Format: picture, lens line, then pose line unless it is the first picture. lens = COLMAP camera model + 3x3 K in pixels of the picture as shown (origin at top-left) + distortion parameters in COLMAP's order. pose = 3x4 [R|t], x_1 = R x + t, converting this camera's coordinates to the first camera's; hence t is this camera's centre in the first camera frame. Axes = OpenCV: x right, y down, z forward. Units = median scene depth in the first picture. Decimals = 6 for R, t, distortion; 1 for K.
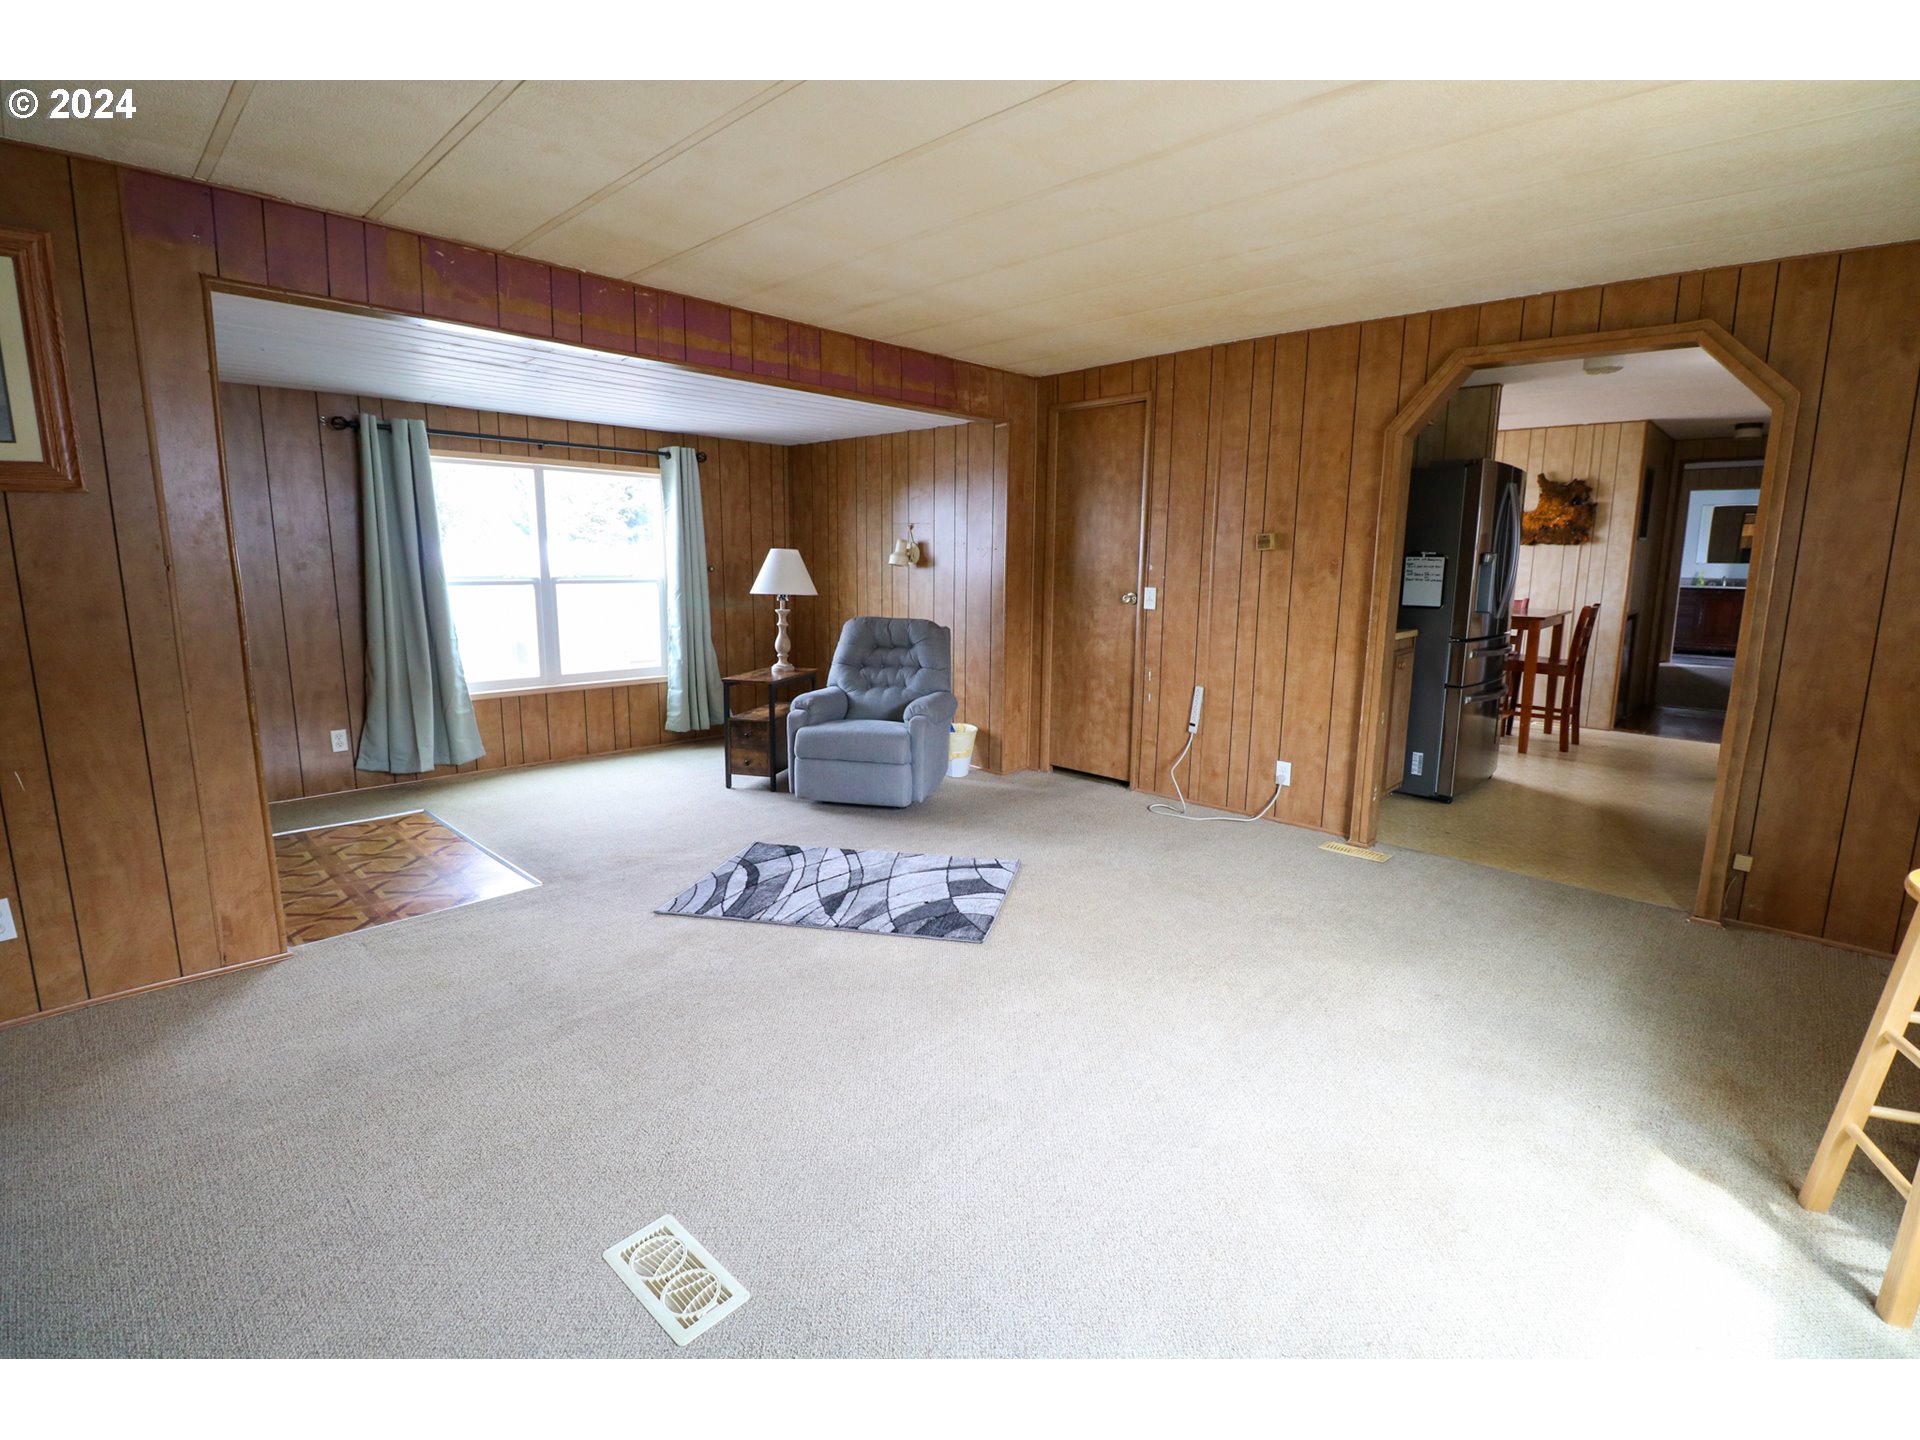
lens RADIAL K [[883.2, 0, 973.8], [0, 883.2, 702.0], [0, 0, 1]] dist [-0.001698, -0.012633]
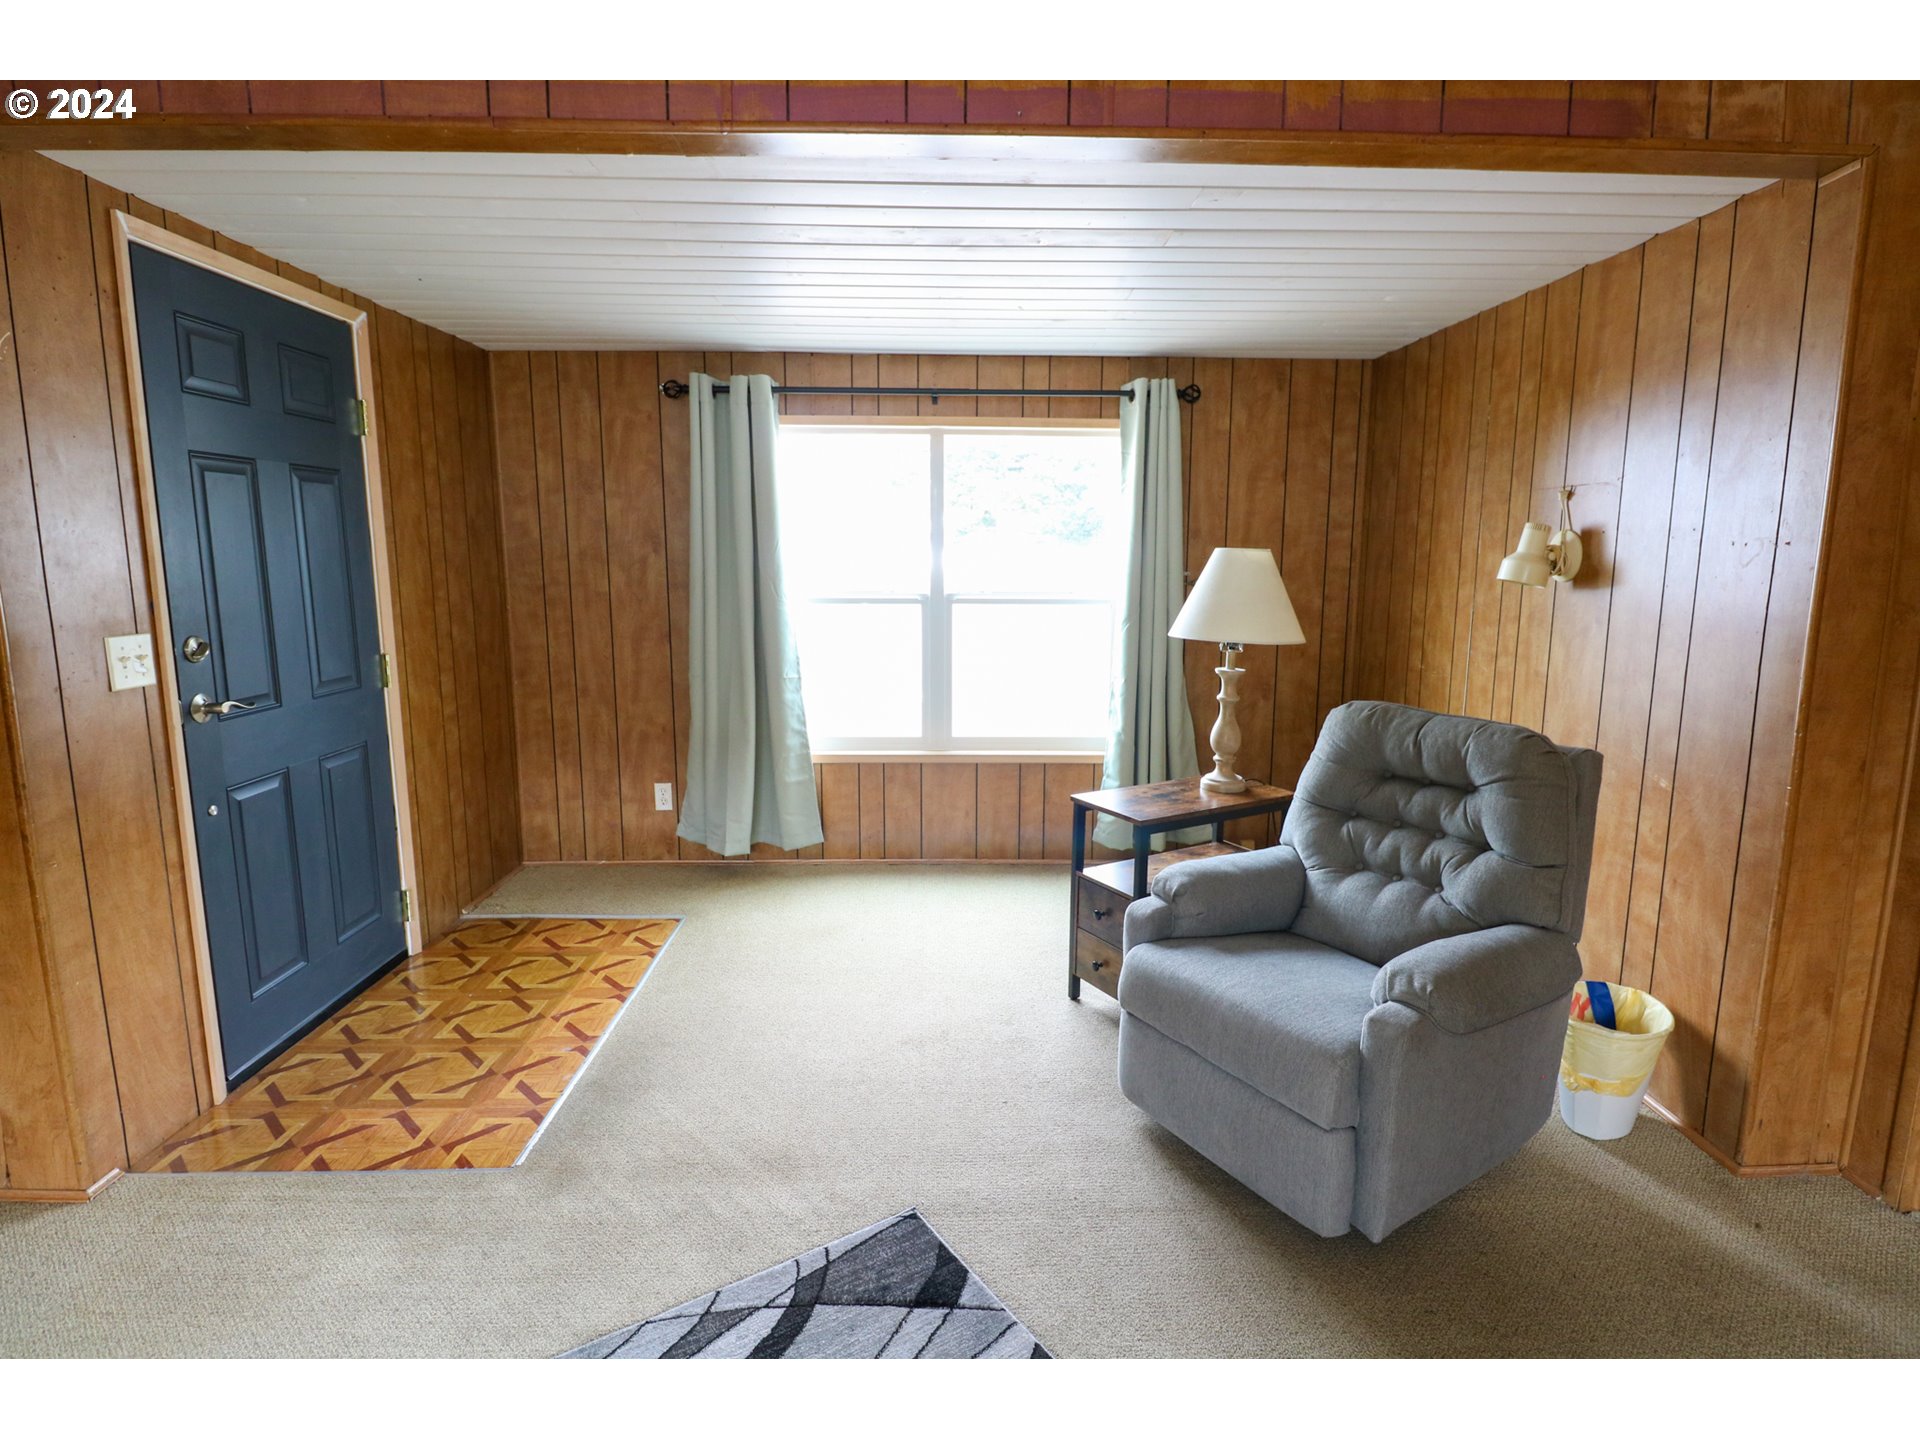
lens RADIAL K [[978.6, 0, 974.1], [0, 978.6, 698.1], [0, 0, 1]] dist [0.000500, -0.009778]
pose [[0.709925, 0.096742, -0.697601, 0.069925], [-0.110546, 0.993549, 0.025285, -0.086139], [0.695547, 0.059167, 0.716040, 0.501488]]
